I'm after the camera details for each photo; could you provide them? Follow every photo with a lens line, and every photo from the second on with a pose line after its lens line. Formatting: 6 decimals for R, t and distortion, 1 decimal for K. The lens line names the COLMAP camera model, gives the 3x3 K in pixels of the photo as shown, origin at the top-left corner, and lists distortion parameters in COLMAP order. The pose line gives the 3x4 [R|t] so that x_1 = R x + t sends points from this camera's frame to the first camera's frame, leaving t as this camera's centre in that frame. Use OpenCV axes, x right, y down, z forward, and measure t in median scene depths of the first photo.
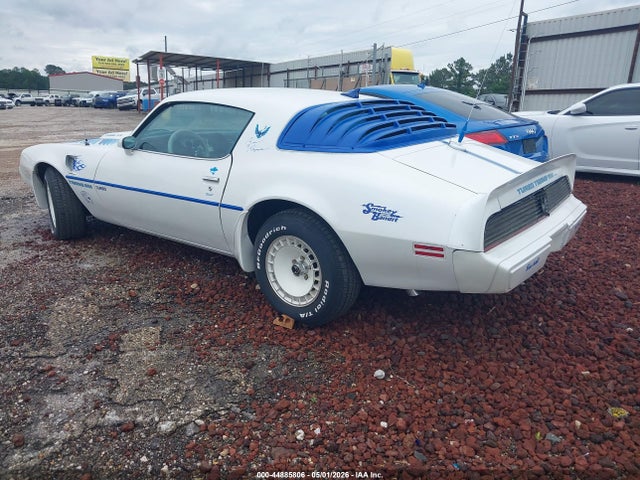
lens RADIAL K [[499.7, 0, 321.1], [0, 499.7, 242.4], [0, 0, 1]] dist [0.022228, -0.020064]
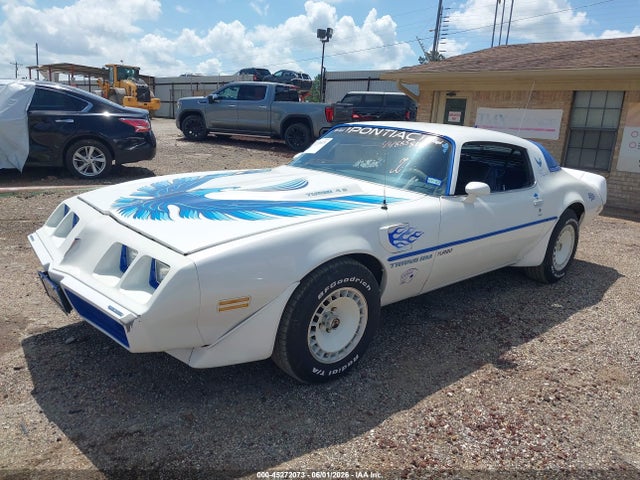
lens RADIAL K [[499.7, 0, 319.1], [0, 499.7, 237.5], [0, 0, 1]] dist [0.022228, -0.020064]
pose [[0.178649, -0.237455, 0.954830, -1.627704], [0.229779, 0.953676, 0.194176, -0.438128], [-0.956706, 0.184710, 0.224935, 1.325550]]
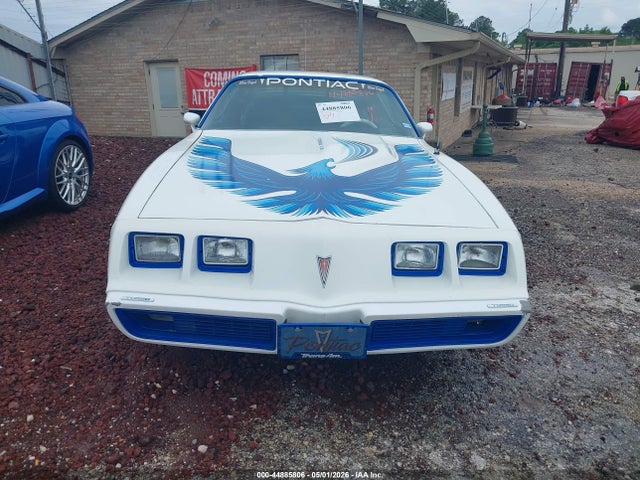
lens RADIAL K [[499.7, 0, 323.9], [0, 499.7, 240.0], [0, 0, 1]] dist [0.022228, -0.020064]
pose [[-0.634227, -0.263046, 0.727024, -1.322427], [0.201671, 0.851504, 0.484014, -0.679445], [-0.746381, 0.453594, -0.486998, 2.192389]]
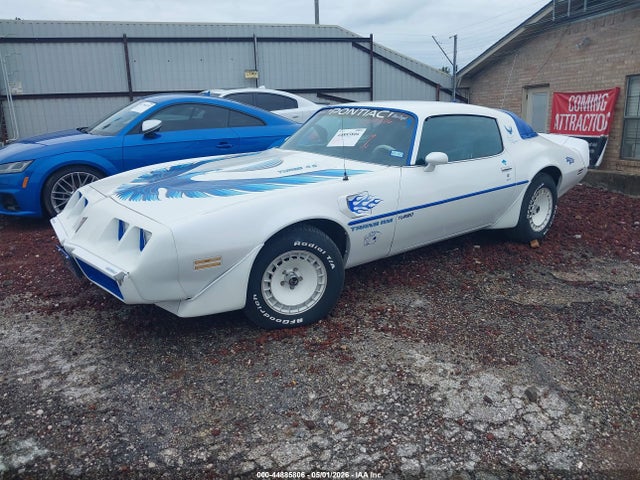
lens RADIAL K [[499.7, 0, 317.0], [0, 499.7, 245.7], [0, 0, 1]] dist [0.022228, -0.020064]
pose [[0.238085, -0.291776, 0.926381, -1.750977], [0.292515, 0.931064, 0.218072, -0.398378], [-0.926148, 0.219061, 0.307021, 1.161011]]
